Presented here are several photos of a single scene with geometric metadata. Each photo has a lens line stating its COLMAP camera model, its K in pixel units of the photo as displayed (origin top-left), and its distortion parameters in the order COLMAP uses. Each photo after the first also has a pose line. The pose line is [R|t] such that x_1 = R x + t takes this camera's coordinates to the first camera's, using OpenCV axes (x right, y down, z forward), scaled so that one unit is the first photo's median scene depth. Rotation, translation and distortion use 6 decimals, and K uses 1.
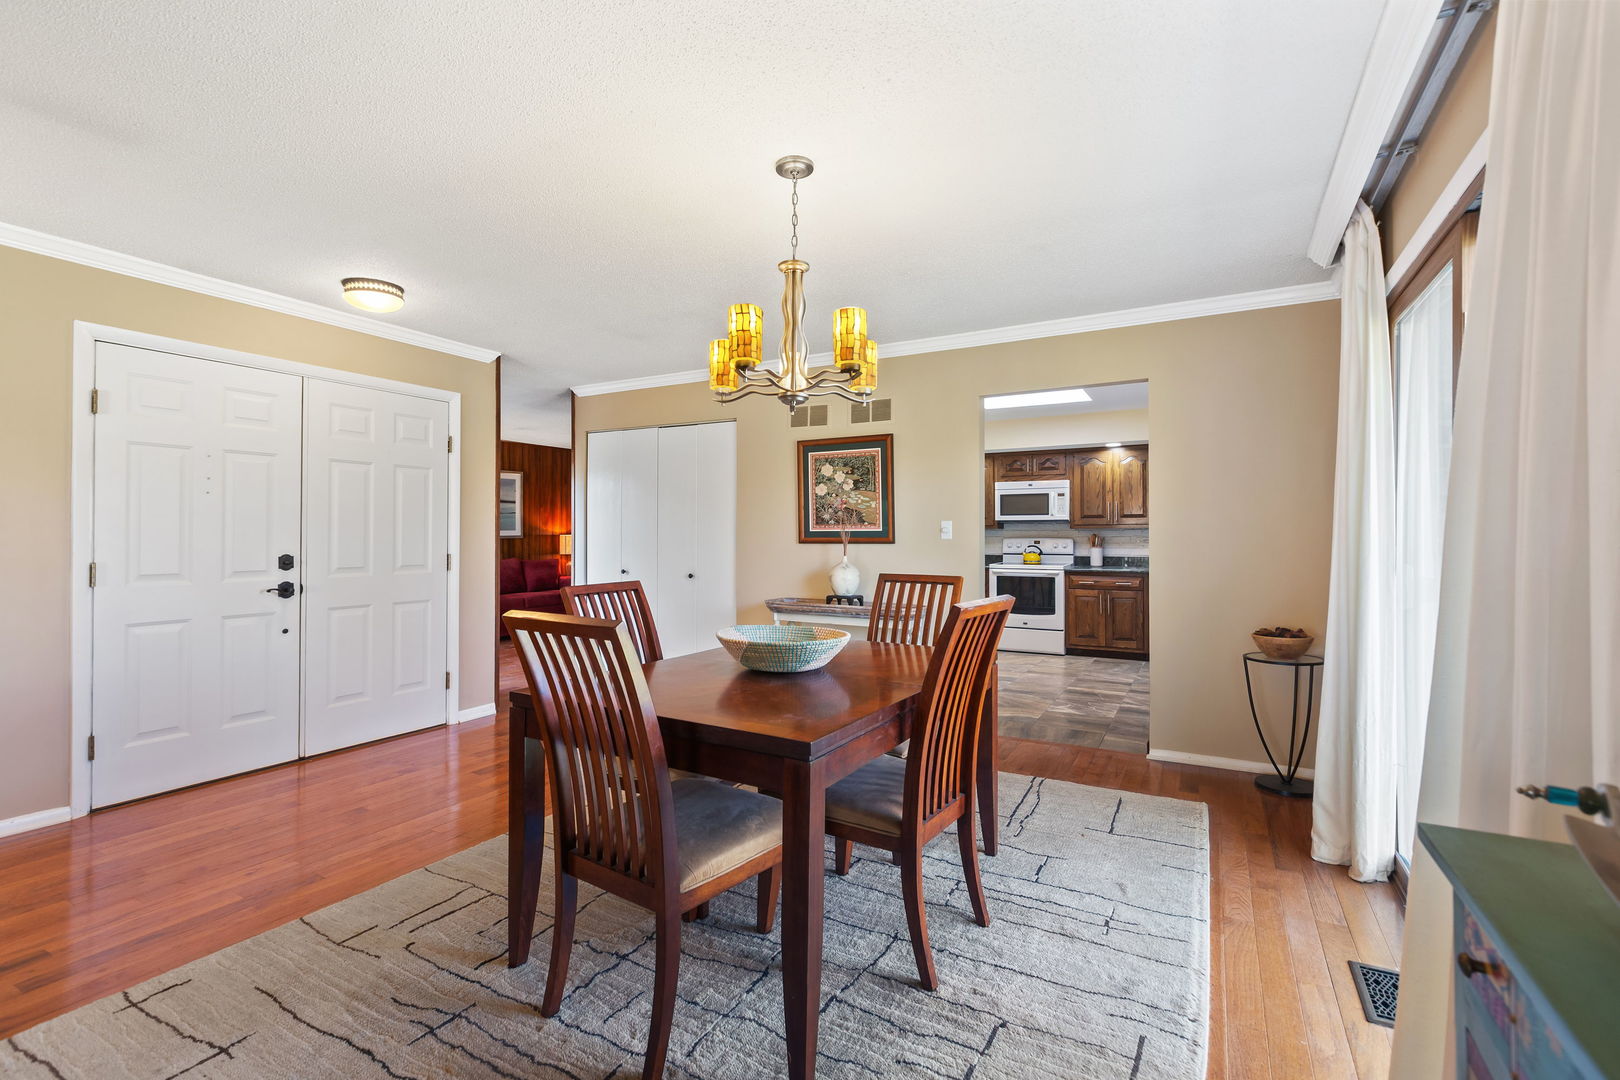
lens RADIAL K [[718.2, 0, 812.1], [0, 718.2, 532.2], [0, 0, 1]] dist [0.000824, -0.001712]
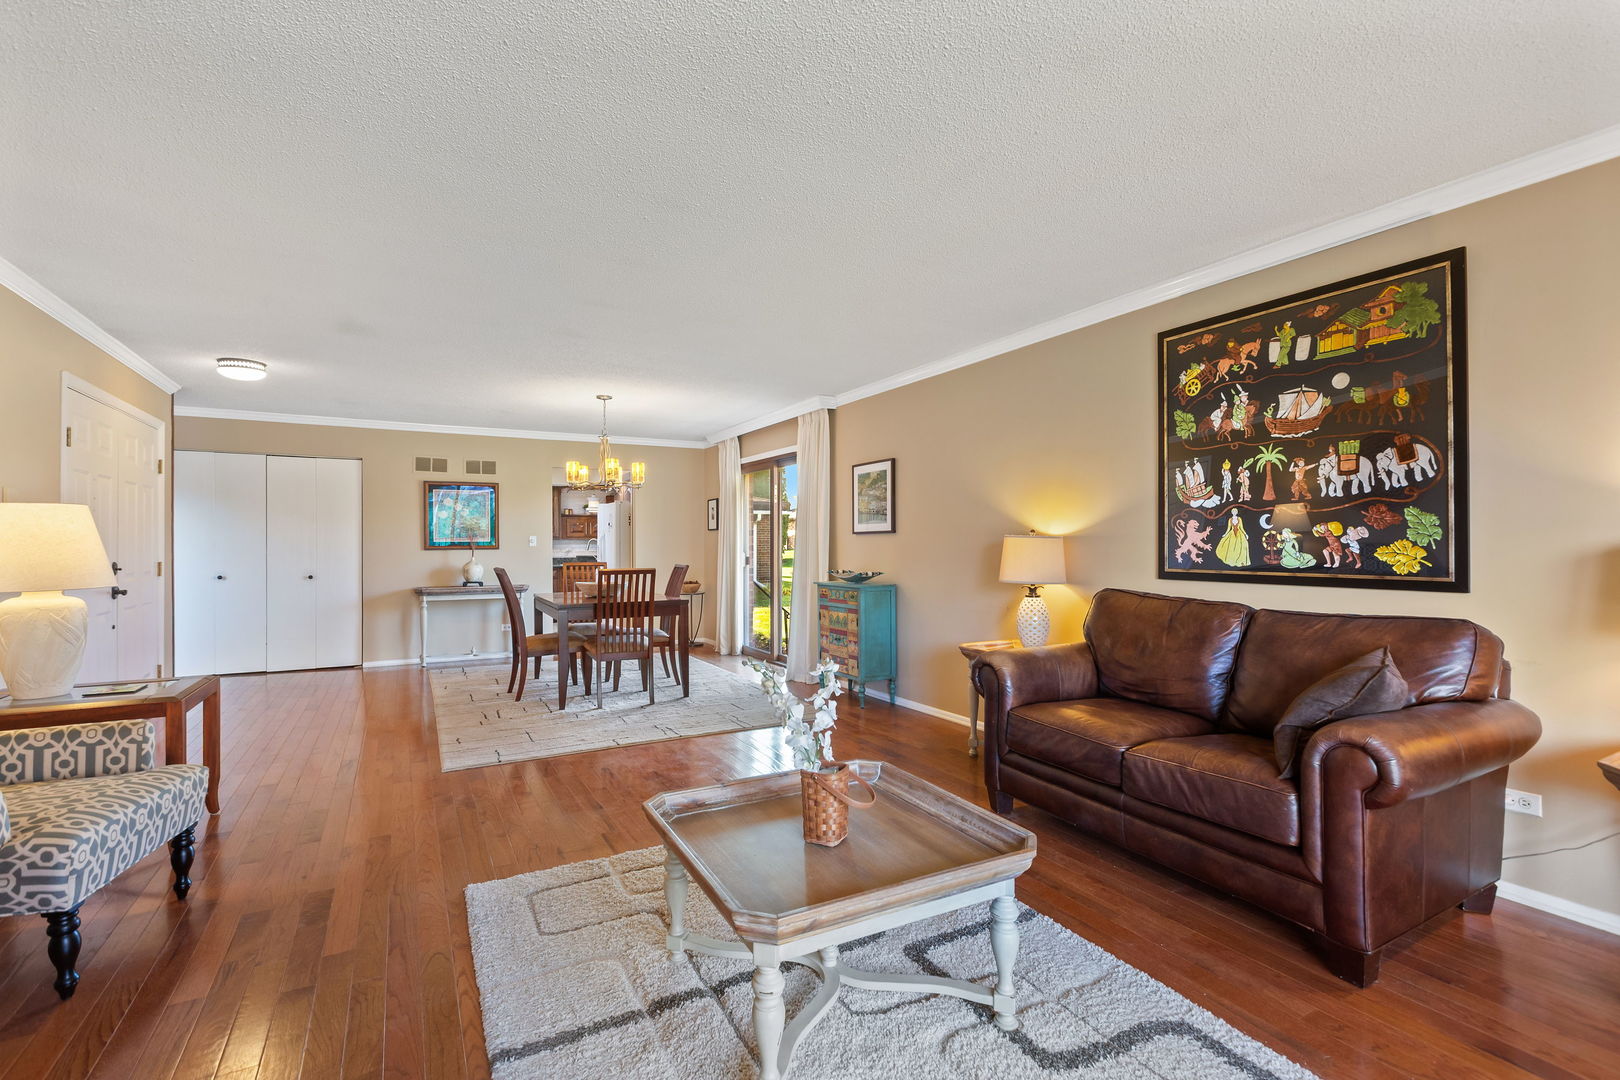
lens RADIAL K [[718.2, 0, 801.3], [0, 718.2, 536.7], [0, 0, 1]] dist [0.000824, -0.001712]
pose [[0.538003, 0.004205, 0.842933, -0.573316], [0.000199, 0.999987, -0.005116, -0.002837], [-0.842943, 0.002920, 0.537995, -0.305143]]
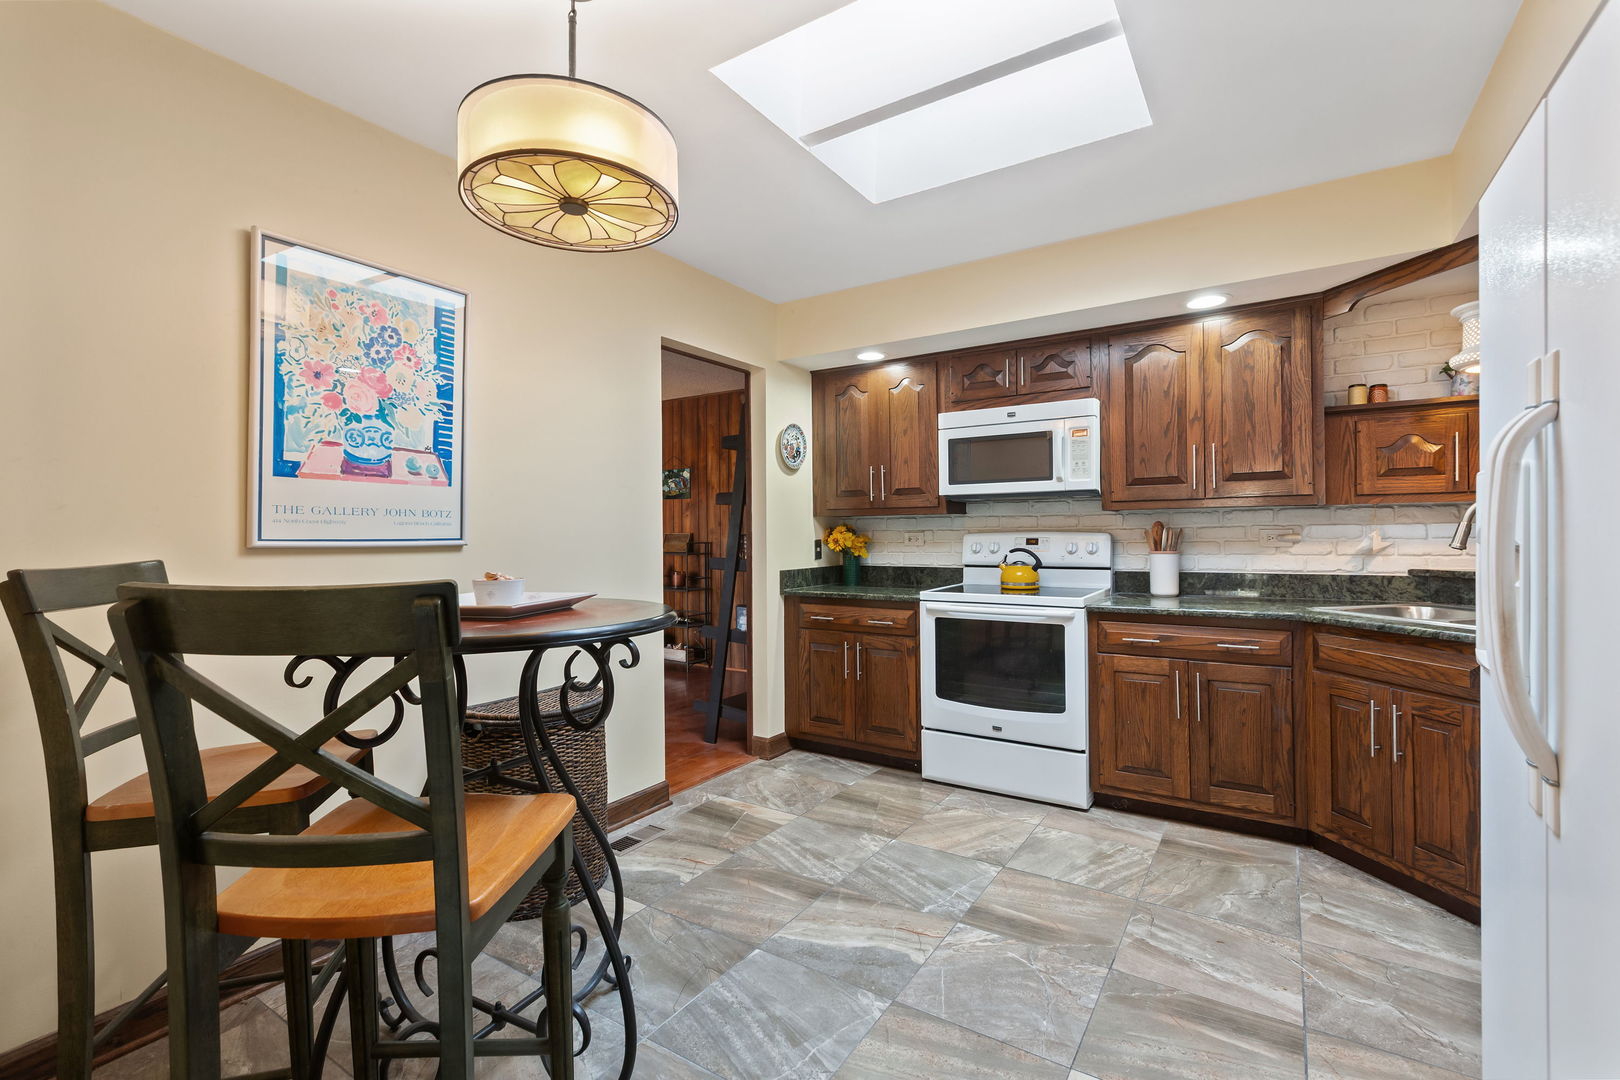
lens RADIAL K [[718.2, 0, 813.1], [0, 718.2, 537.6], [0, 0, 1]] dist [0.000824, -0.001712]
pose [[0.997946, -0.011149, -0.063090, 0.221081], [0.012088, 0.999822, 0.014515, 0.003505], [0.062917, -0.015248, 0.997902, 0.578457]]
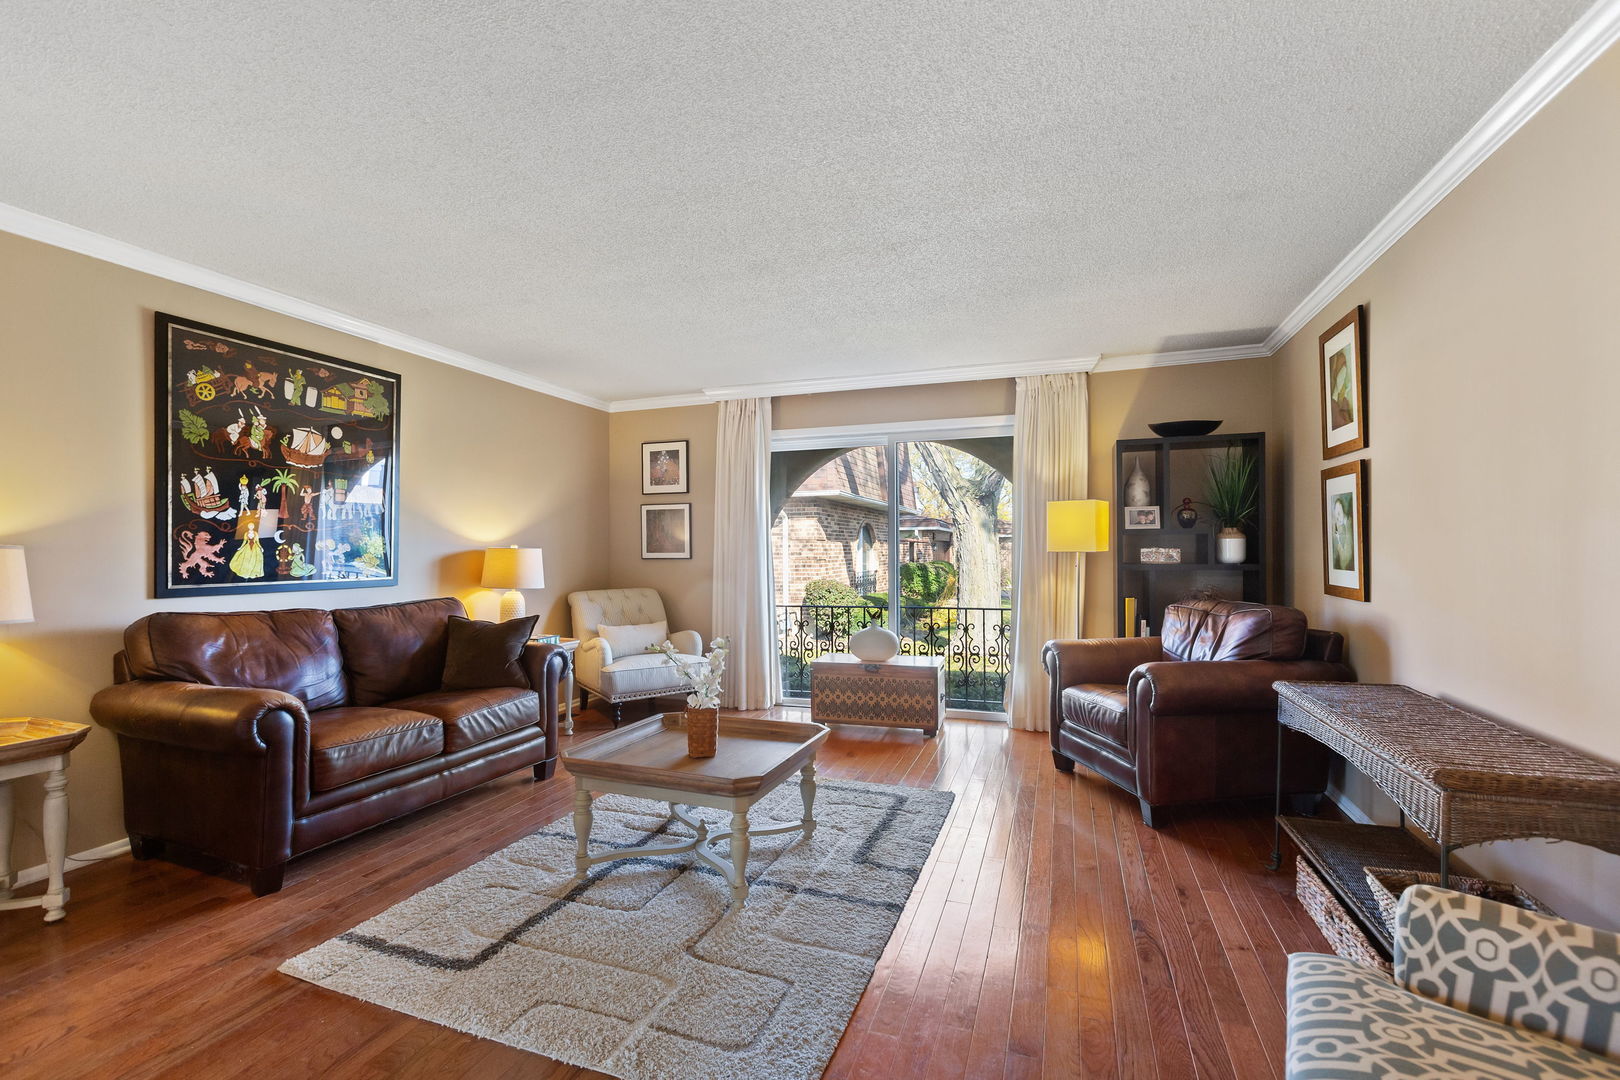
lens RADIAL K [[718.2, 0, 817.6], [0, 718.2, 550.2], [0, 0, 1]] dist [0.000824, -0.001712]
pose [[-0.983864, 0.005566, -0.178831, -0.344229], [0.006277, 0.999974, -0.003409, -0.001096], [0.178807, -0.004476, -0.983874, 0.208514]]
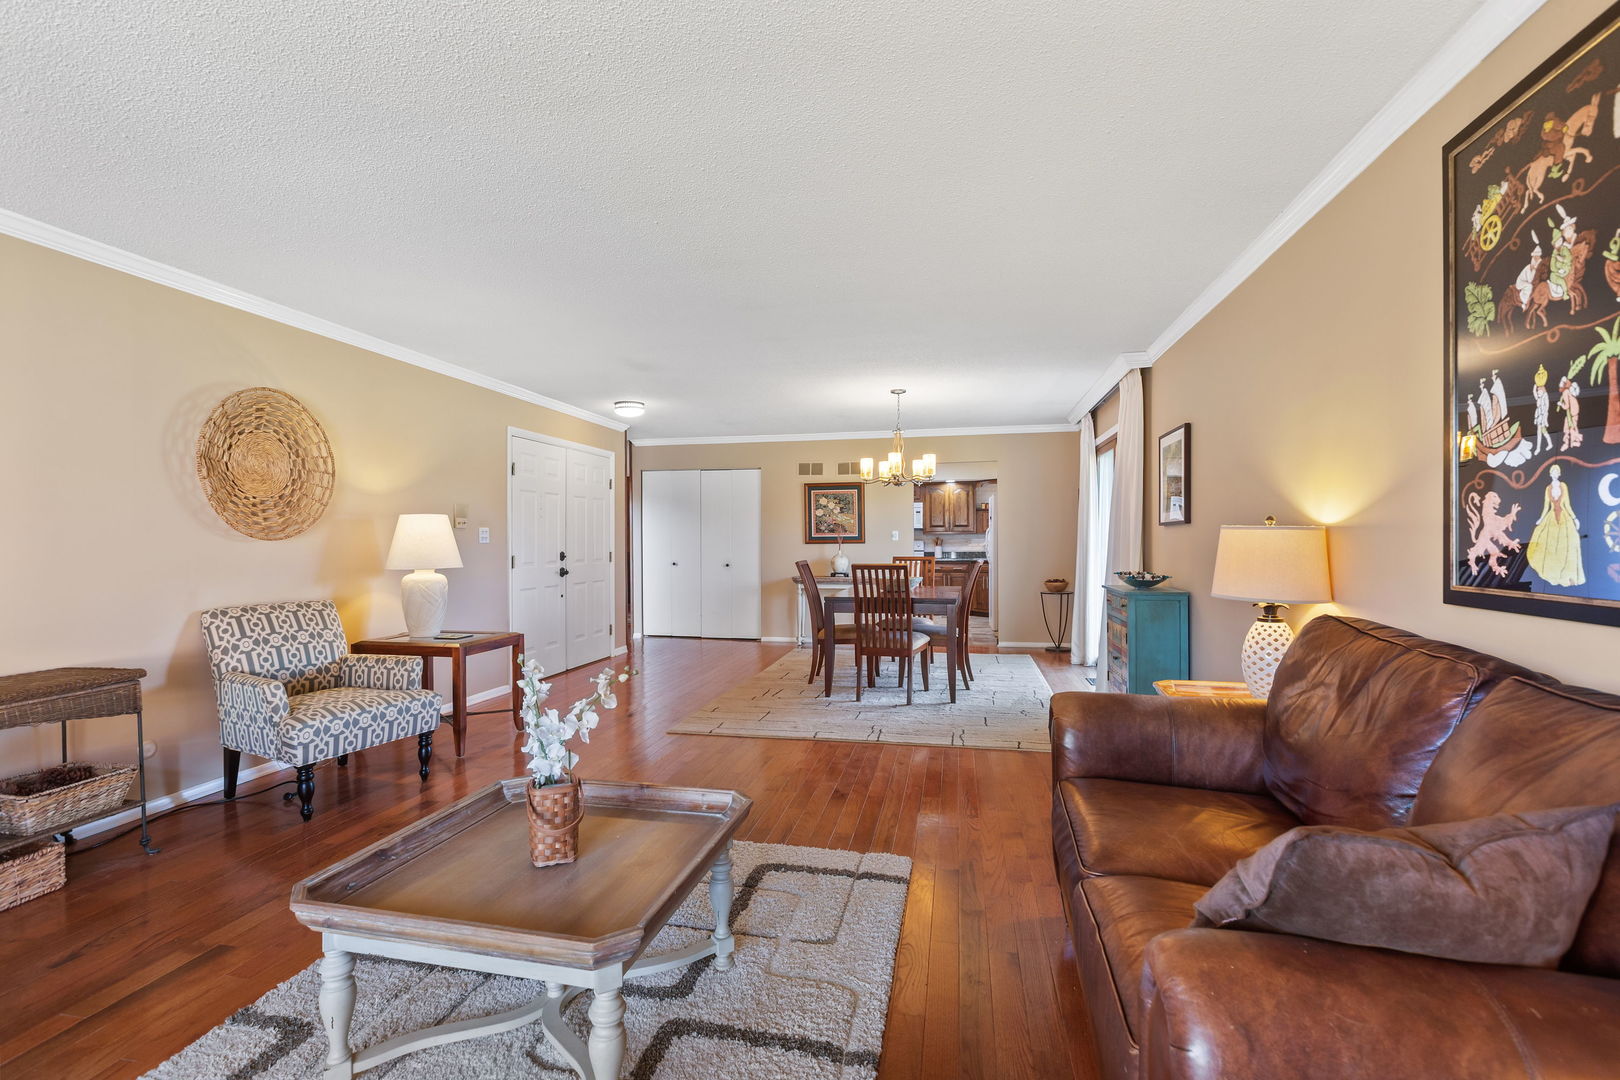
lens RADIAL K [[718.2, 0, 811.6], [0, 718.2, 538.5], [0, 0, 1]] dist [0.000824, -0.001712]
pose [[0.955791, -0.005491, 0.293996, -0.340410], [0.004526, 0.999982, 0.003963, -0.002562], [-0.294012, -0.002458, 0.955799, -0.425478]]
